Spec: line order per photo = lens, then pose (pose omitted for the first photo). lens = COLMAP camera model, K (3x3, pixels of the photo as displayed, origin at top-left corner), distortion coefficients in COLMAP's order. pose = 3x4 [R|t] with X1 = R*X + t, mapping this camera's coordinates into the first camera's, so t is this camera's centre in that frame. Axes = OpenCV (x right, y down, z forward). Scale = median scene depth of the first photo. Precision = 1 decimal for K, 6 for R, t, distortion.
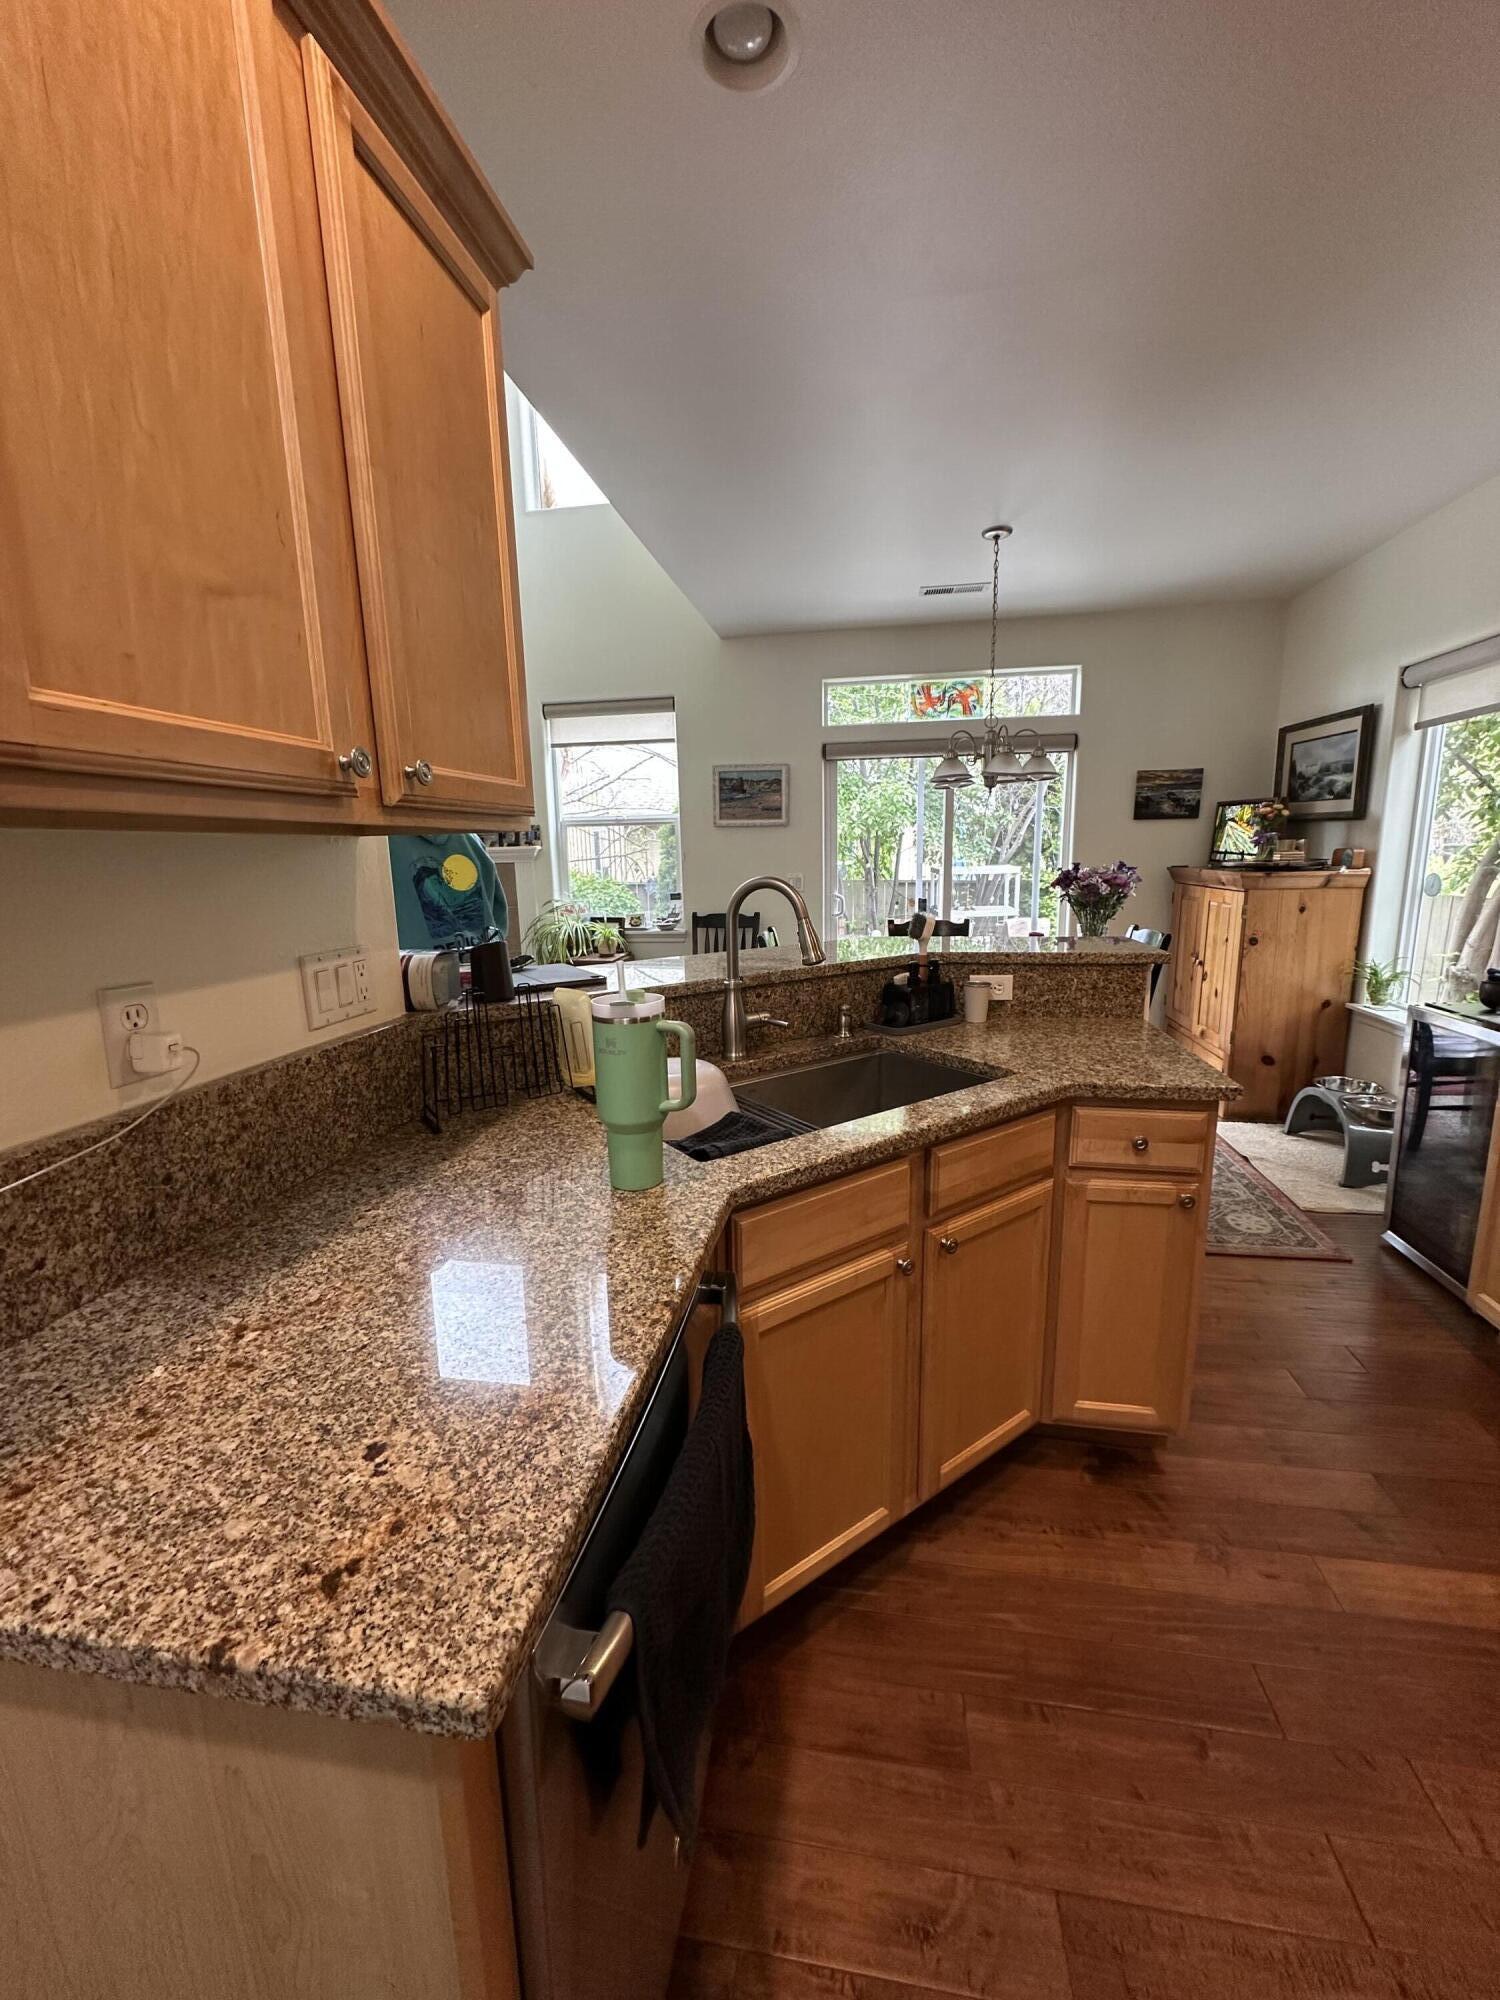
lens RADIAL K [[794.3, 0, 750.0], [0, 794.3, 1000.0], [0, 0, 1]] dist [-0.000342, -0.000243]
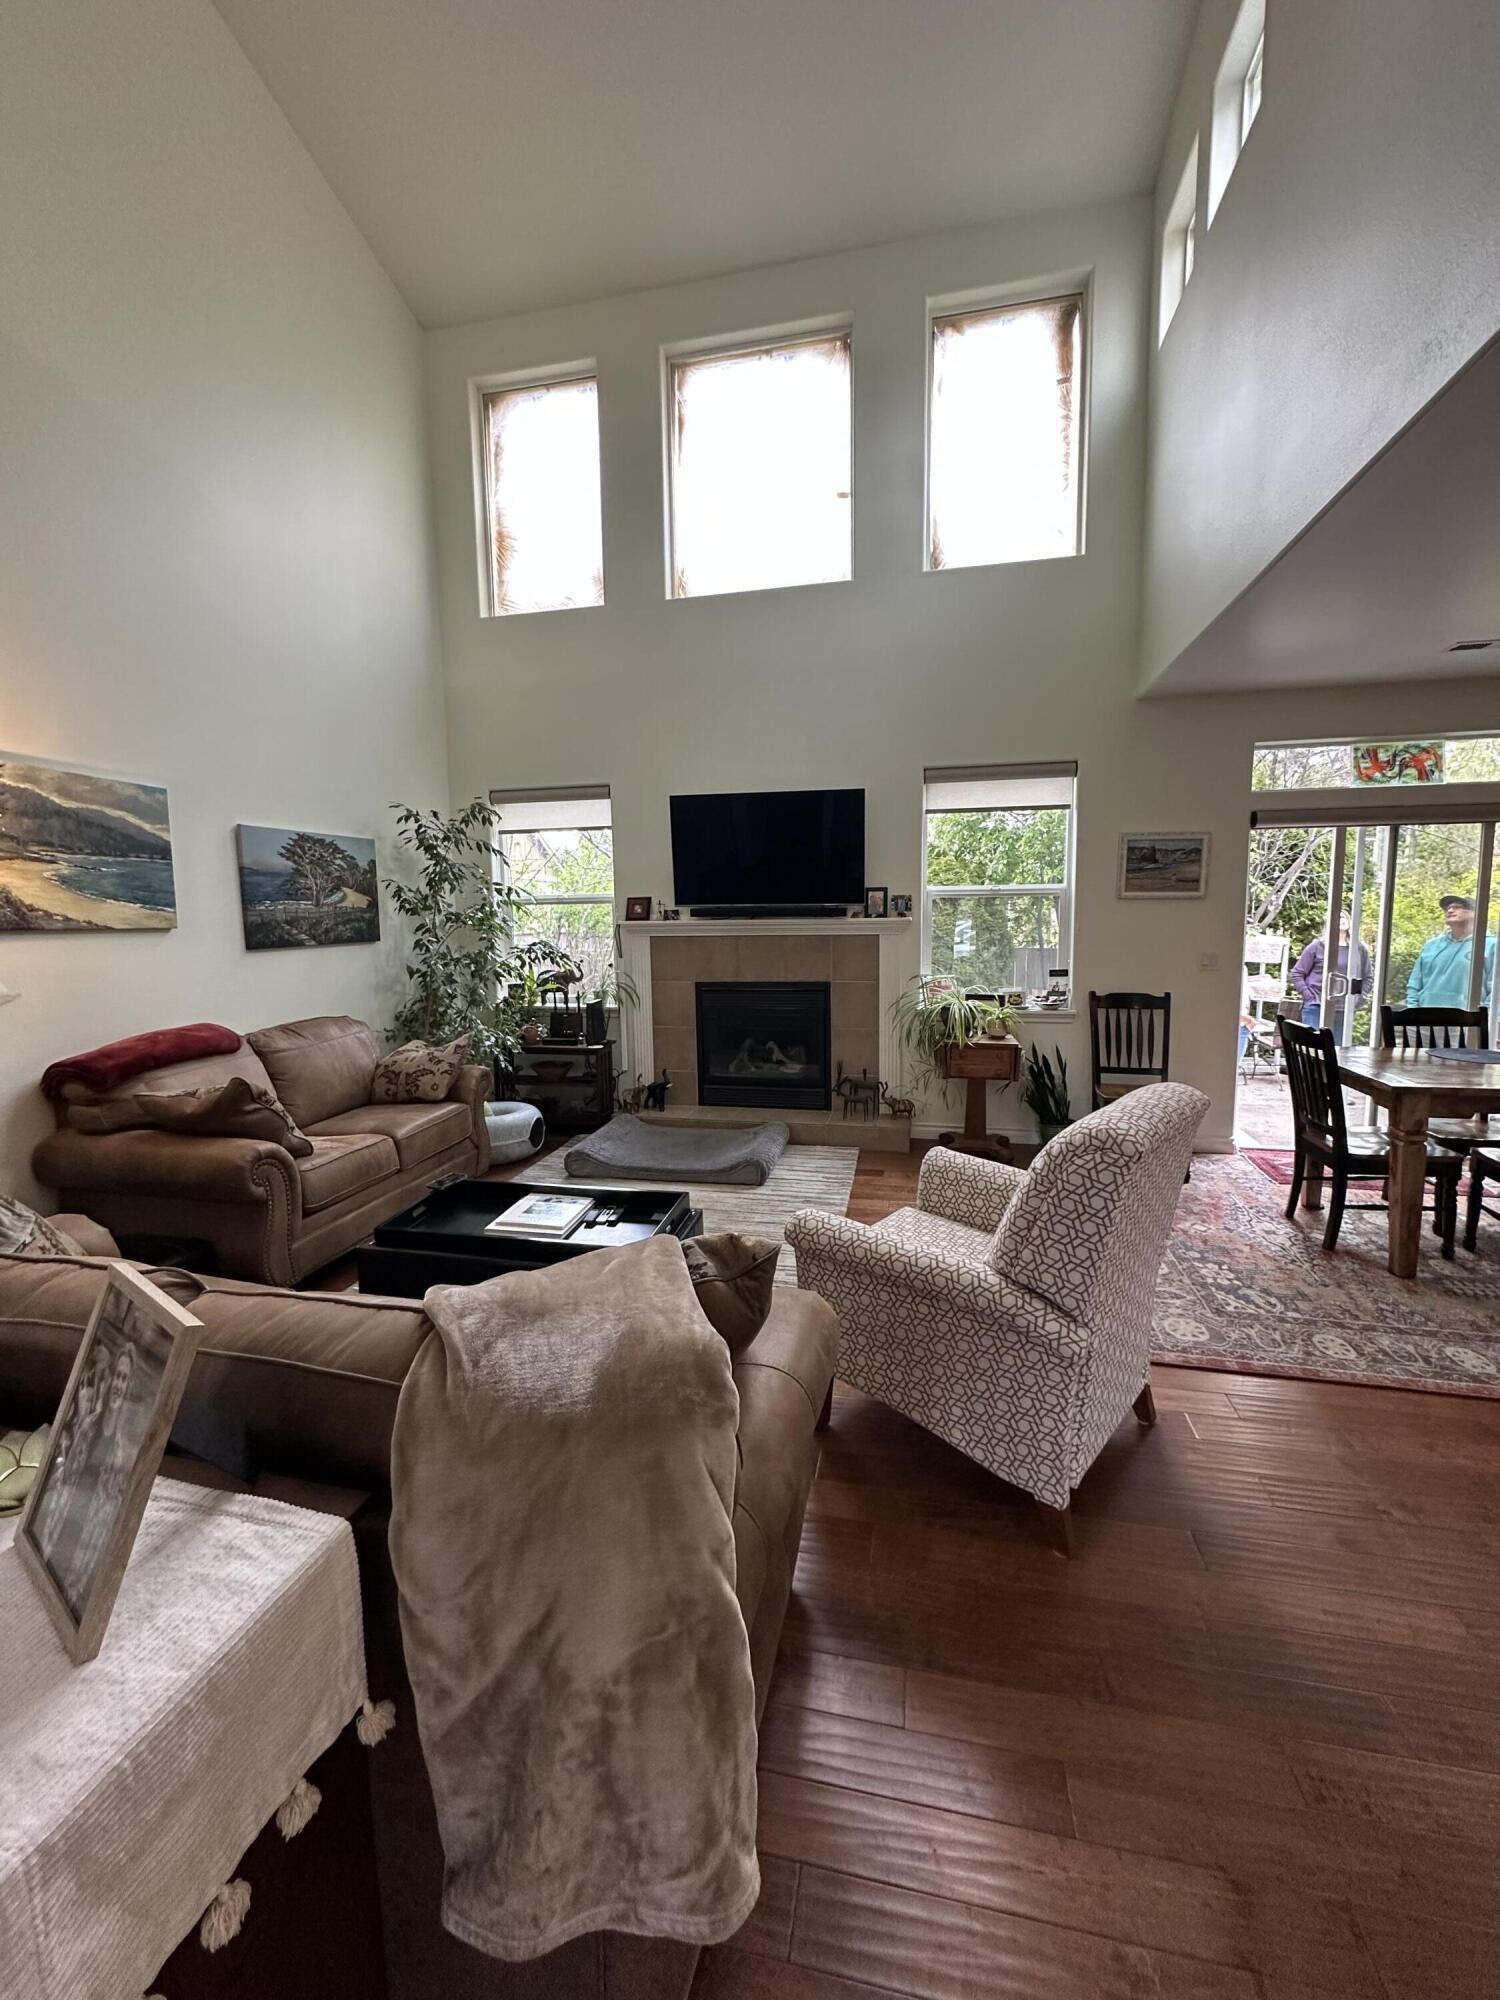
lens RADIAL K [[794.3, 0, 750.0], [0, 794.3, 1000.0], [0, 0, 1]] dist [-0.000342, -0.000243]
pose [[0.998668, 0.014139, -0.049619, -0.428540], [-0.018044, 0.996698, -0.079164, -0.021509], [0.048336, 0.079954, 0.995626, 0.075060]]
